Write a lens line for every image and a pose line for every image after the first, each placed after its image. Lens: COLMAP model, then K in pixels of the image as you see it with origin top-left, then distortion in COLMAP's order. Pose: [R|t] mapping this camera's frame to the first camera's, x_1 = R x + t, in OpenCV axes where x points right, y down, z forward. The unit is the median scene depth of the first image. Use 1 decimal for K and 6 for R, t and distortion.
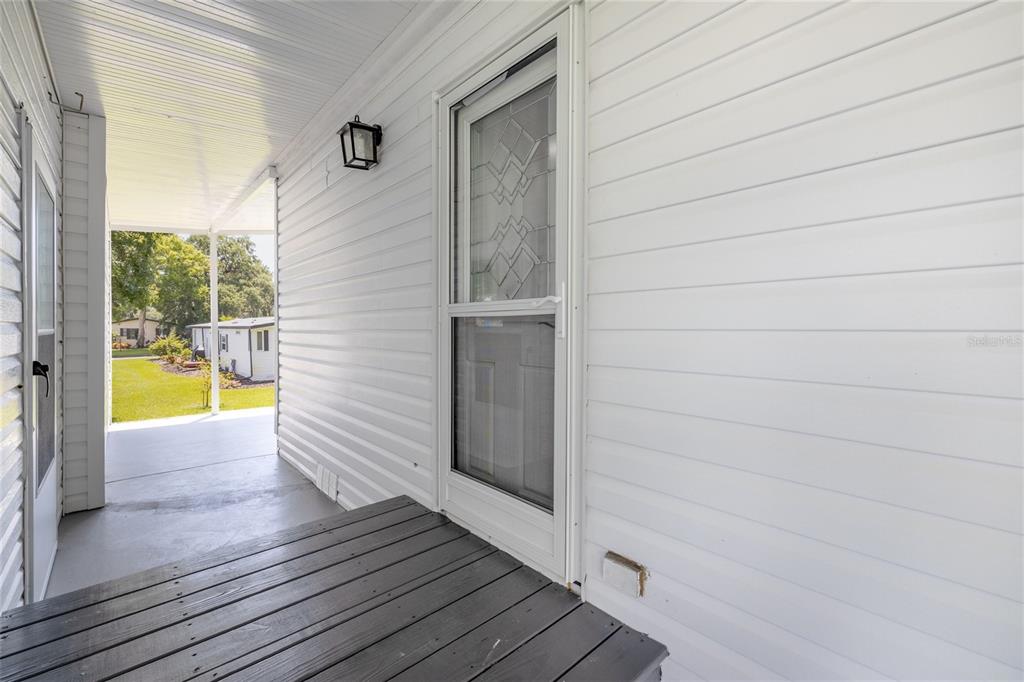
lens RADIAL K [[426.4, 0, 513.7], [0, 426.4, 332.6], [0, 0, 1]] dist [0.000063, 0.000004]
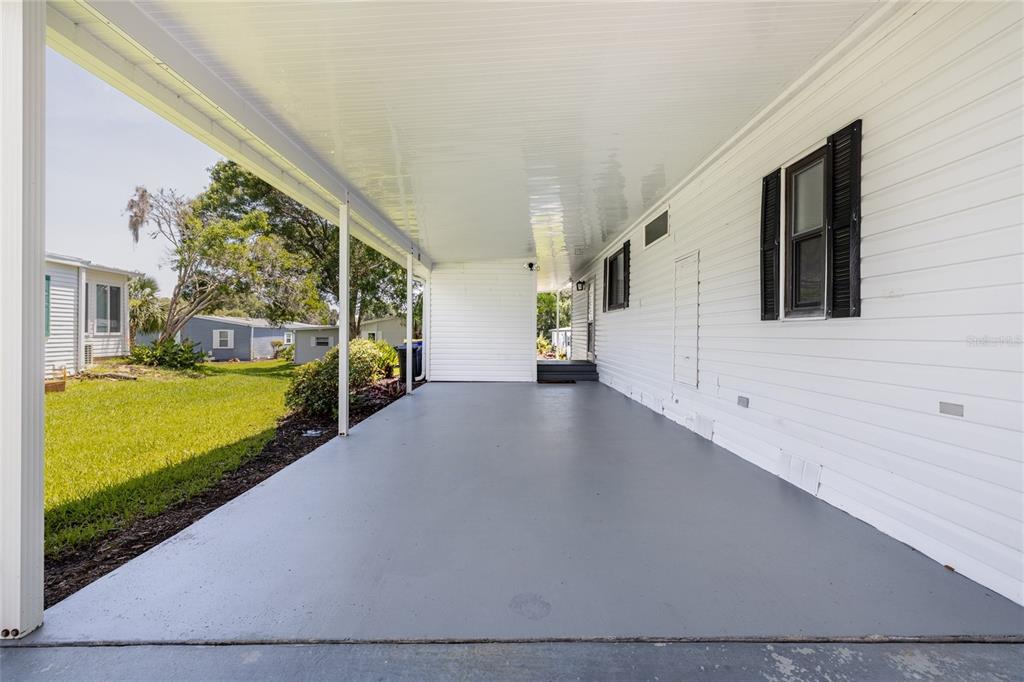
lens RADIAL K [[426.4, 0, 513.7], [0, 426.4, 332.6], [0, 0, 1]] dist [0.000063, 0.000004]
pose [[0.738674, -0.000191, -0.674063, 0.148314], [-0.004993, 0.999971, -0.005755, 0.001974], [0.674045, 0.007617, 0.738651, -0.185490]]
